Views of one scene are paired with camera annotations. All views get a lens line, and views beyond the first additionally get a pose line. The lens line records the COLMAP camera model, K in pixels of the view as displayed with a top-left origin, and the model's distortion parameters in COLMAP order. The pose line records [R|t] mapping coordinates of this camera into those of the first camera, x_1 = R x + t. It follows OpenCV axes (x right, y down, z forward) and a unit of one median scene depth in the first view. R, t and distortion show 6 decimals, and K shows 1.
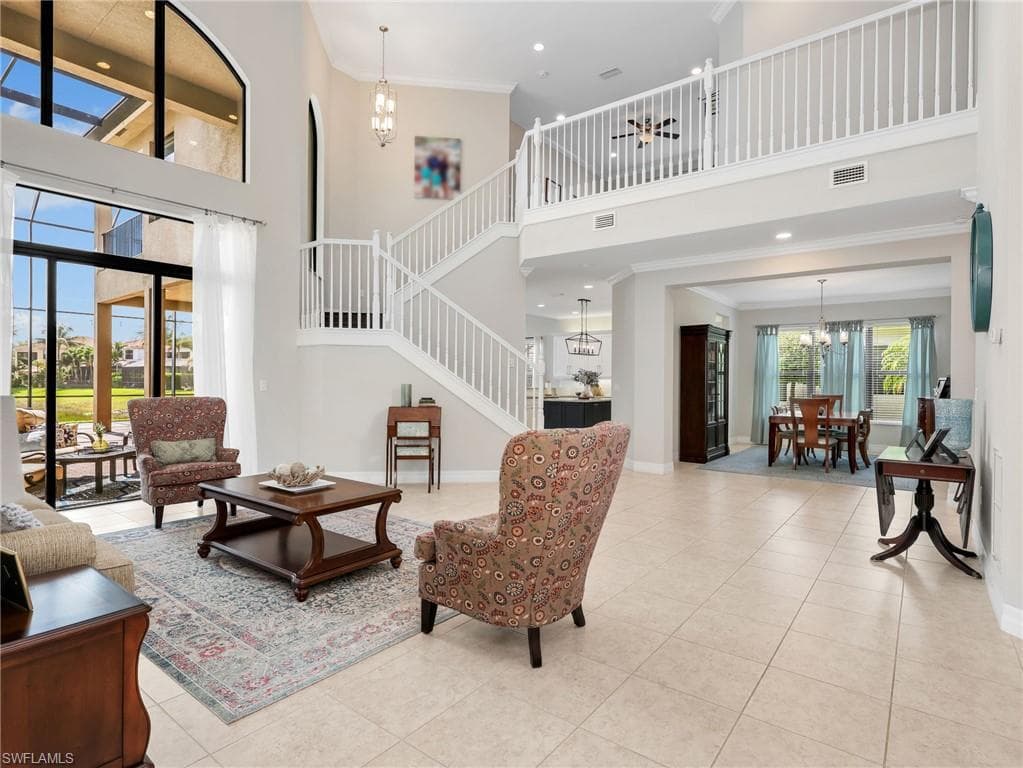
lens RADIAL K [[538.1, 0, 511.5], [0, 538.1, 384.0], [0, 0, 1]] dist [-0.002897, 0.001383]
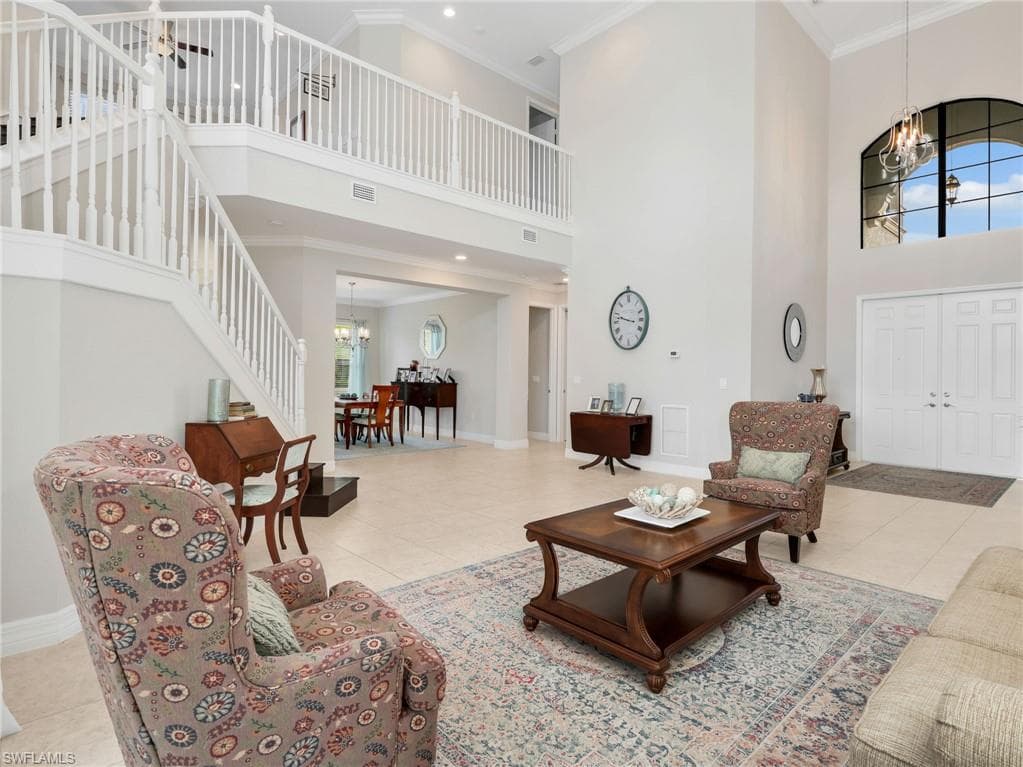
lens RADIAL K [[538.1, 0, 511.5], [0, 538.1, 383.5], [0, 0, 1]] dist [-0.002897, 0.001383]
pose [[0.167009, -0.022127, 0.985707, -1.358906], [-0.006021, 0.999707, 0.023462, -0.019485], [-0.985937, -0.009853, 0.166827, 1.248032]]
